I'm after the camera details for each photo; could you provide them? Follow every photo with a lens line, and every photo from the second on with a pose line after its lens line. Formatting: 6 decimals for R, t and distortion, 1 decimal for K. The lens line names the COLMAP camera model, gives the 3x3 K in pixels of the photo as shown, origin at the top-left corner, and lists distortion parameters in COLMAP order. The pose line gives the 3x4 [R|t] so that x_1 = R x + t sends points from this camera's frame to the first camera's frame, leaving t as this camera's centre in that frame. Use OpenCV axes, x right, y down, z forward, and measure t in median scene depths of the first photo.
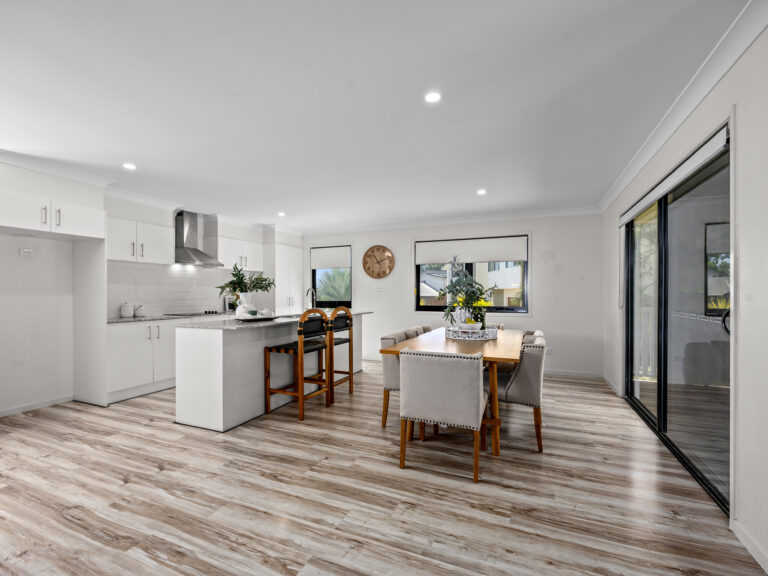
lens RADIAL K [[348.9, 0, 386.2], [0, 348.9, 292.5], [0, 0, 1]] dist [-0.000267, -0.000013]
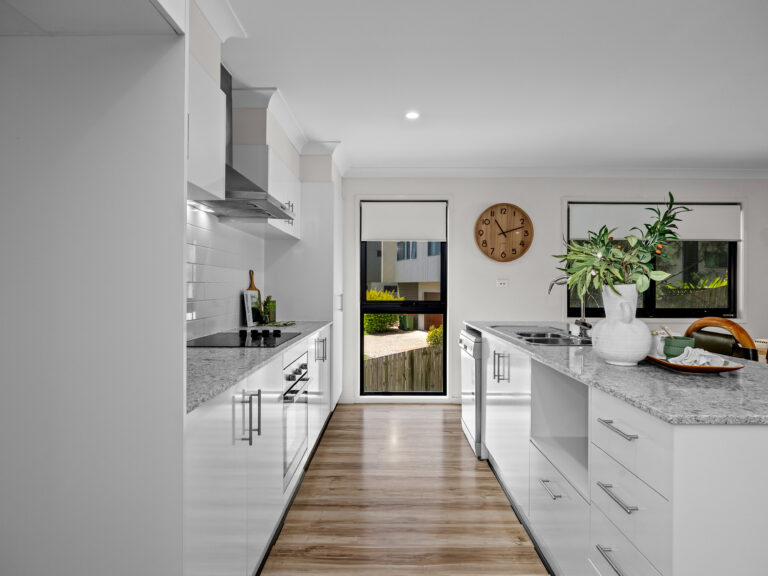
lens RADIAL K [[432.0, 0, 384.0], [0, 432.0, 288.0], [0, 0, 1]] dist [-0.001508, -0.000136]
pose [[0.925602, 0.005748, 0.378454, -0.472360], [-0.007547, 0.999966, 0.003269, 0.002687], [-0.378423, -0.005882, 0.925614, 0.415682]]
